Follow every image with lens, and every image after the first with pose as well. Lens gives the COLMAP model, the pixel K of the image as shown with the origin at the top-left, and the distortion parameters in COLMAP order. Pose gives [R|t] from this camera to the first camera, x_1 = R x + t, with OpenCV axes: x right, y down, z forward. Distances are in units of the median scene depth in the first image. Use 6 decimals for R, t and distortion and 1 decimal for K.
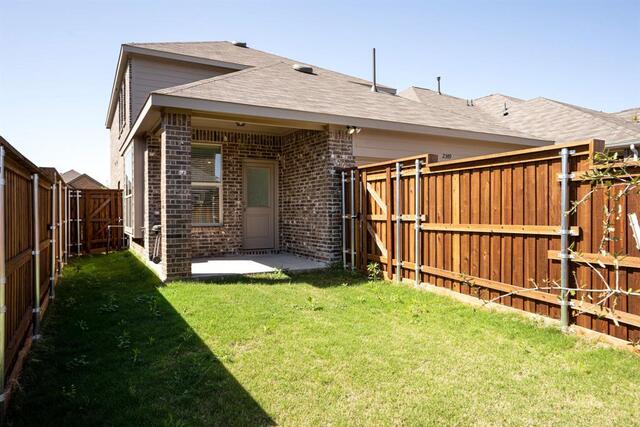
lens RADIAL K [[438.4, 0, 319.8], [0, 438.4, 212.6], [0, 0, 1]] dist [-0.006718, -0.001662]
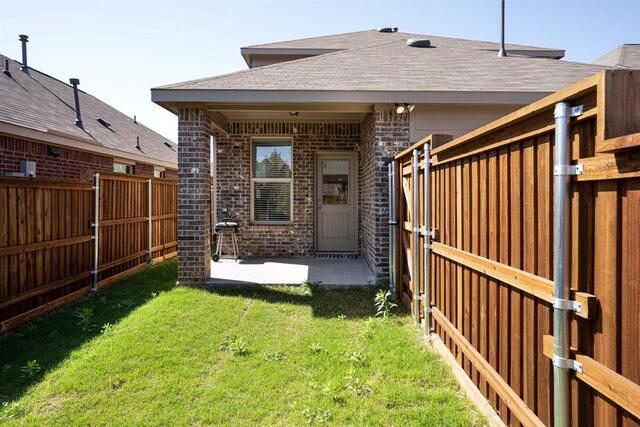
lens RADIAL K [[419.8, 0, 321.5], [0, 419.8, 195.6], [0, 0, 1]] dist [-0.003836, -0.000368]
pose [[0.877825, 0.006600, -0.478936, 0.296753], [-0.012072, 0.999892, -0.008349, -0.028290], [0.478830, 0.013111, 0.877810, 0.289225]]
